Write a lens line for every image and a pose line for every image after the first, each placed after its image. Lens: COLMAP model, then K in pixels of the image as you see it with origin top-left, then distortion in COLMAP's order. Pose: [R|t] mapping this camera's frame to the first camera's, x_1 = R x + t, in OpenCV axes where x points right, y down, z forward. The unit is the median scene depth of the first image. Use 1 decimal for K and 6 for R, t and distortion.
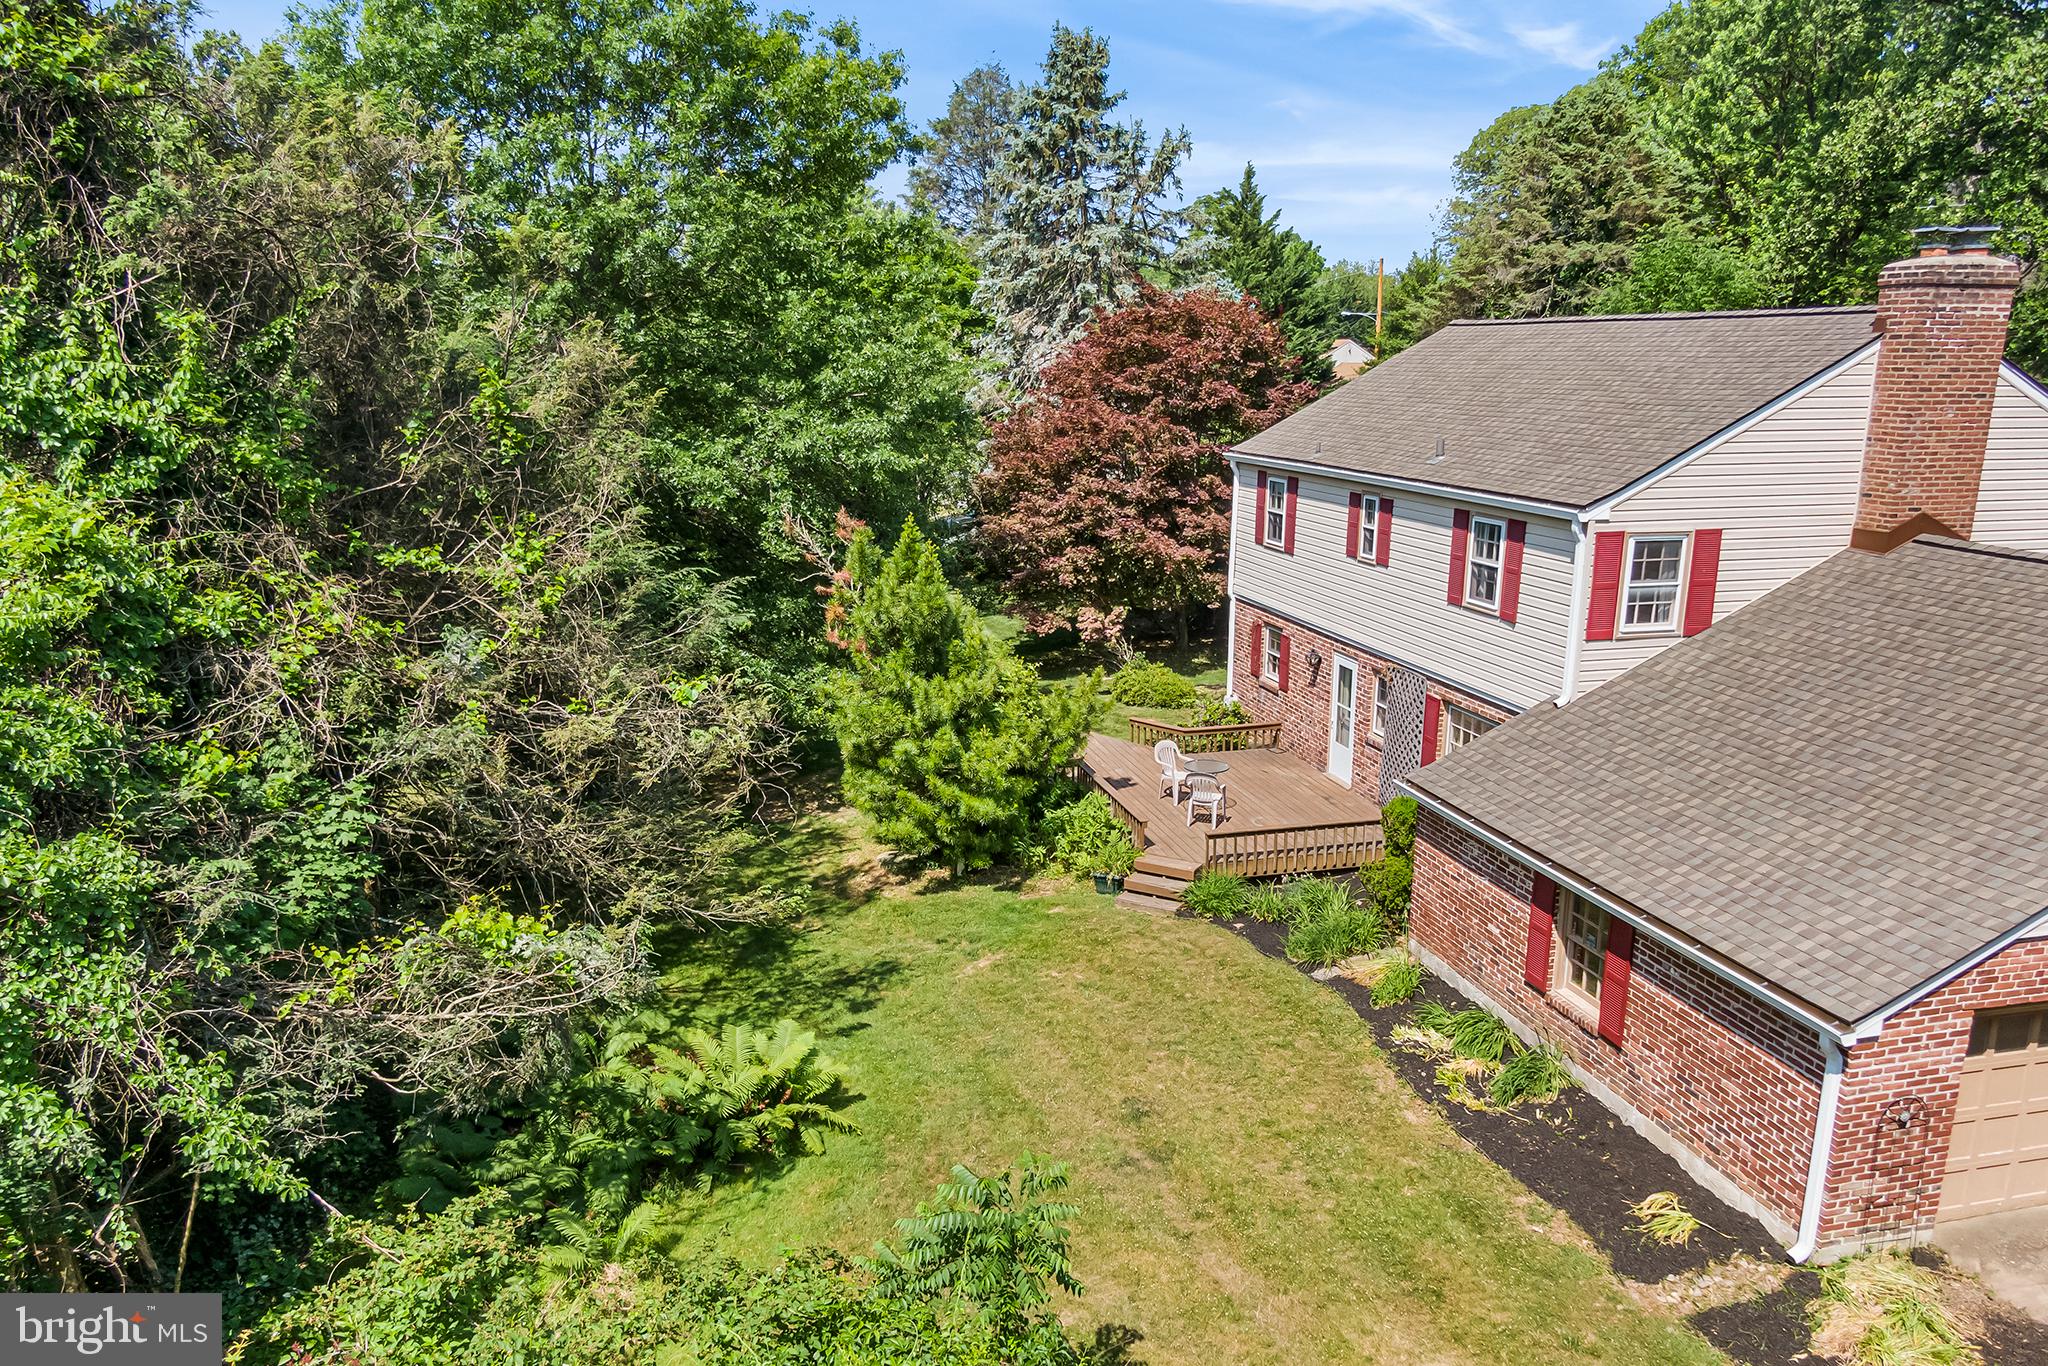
lens RADIAL K [[1481.1, 0, 1025.2], [0, 1481.1, 749.5], [0, 0, 1]] dist [0.062646, -0.096957]
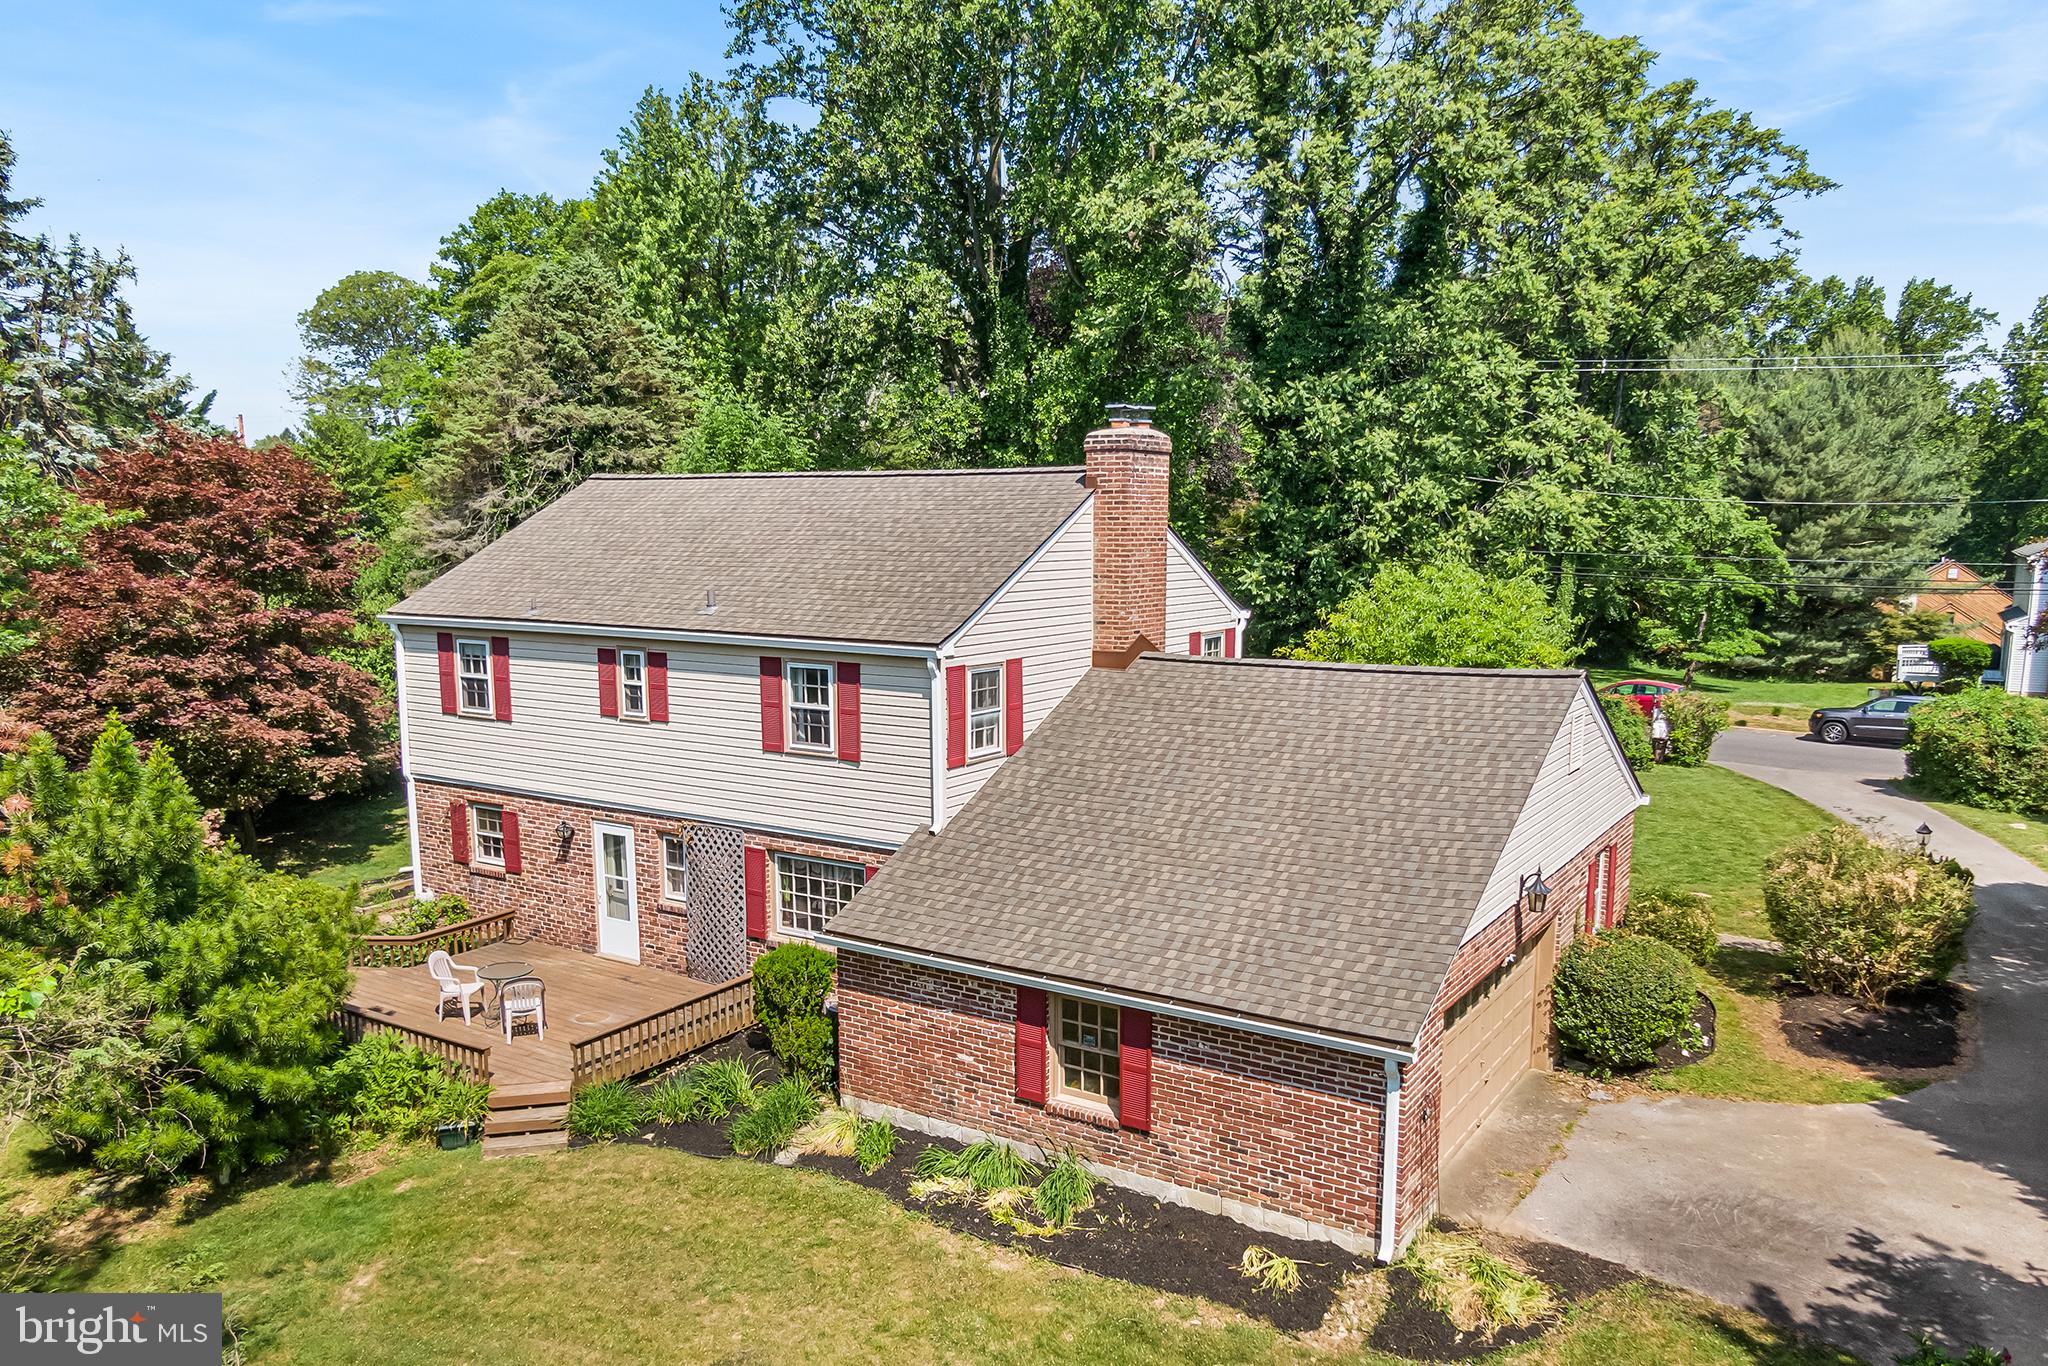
lens RADIAL K [[1481.1, 0, 1025.2], [0, 1481.1, 749.5], [0, 0, 1]] dist [0.062646, -0.096957]
pose [[0.729041, -0.105037, 0.676363, -0.256319], [0.175783, 0.983744, -0.036702, -0.033540], [-0.661513, 0.145651, 0.735653, 0.165040]]
